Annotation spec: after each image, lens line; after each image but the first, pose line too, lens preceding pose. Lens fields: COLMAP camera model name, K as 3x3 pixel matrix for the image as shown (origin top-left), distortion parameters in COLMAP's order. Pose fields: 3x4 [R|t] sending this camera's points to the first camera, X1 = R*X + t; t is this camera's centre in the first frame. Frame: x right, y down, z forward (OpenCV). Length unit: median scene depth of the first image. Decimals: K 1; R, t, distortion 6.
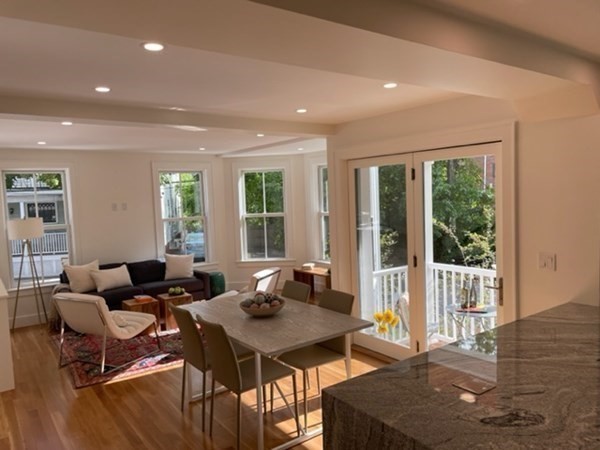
lens RADIAL K [[455.9, 0, 300.0], [0, 455.9, 225.0], [0, 0, 1]] dist [0.080068, -0.148659]
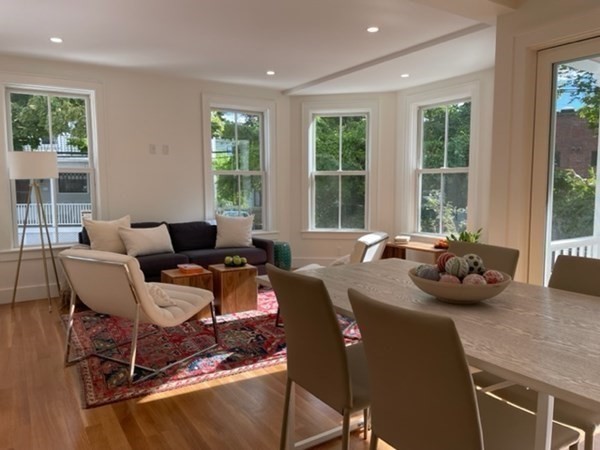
lens RADIAL K [[455.9, 0, 300.0], [0, 455.9, 225.0], [0, 0, 1]] dist [0.080068, -0.148659]
pose [[0.997442, 0.039202, -0.059765, -0.142118], [-0.037681, 0.998942, 0.026382, 0.072133], [0.060736, -0.024062, 0.997864, 0.328249]]
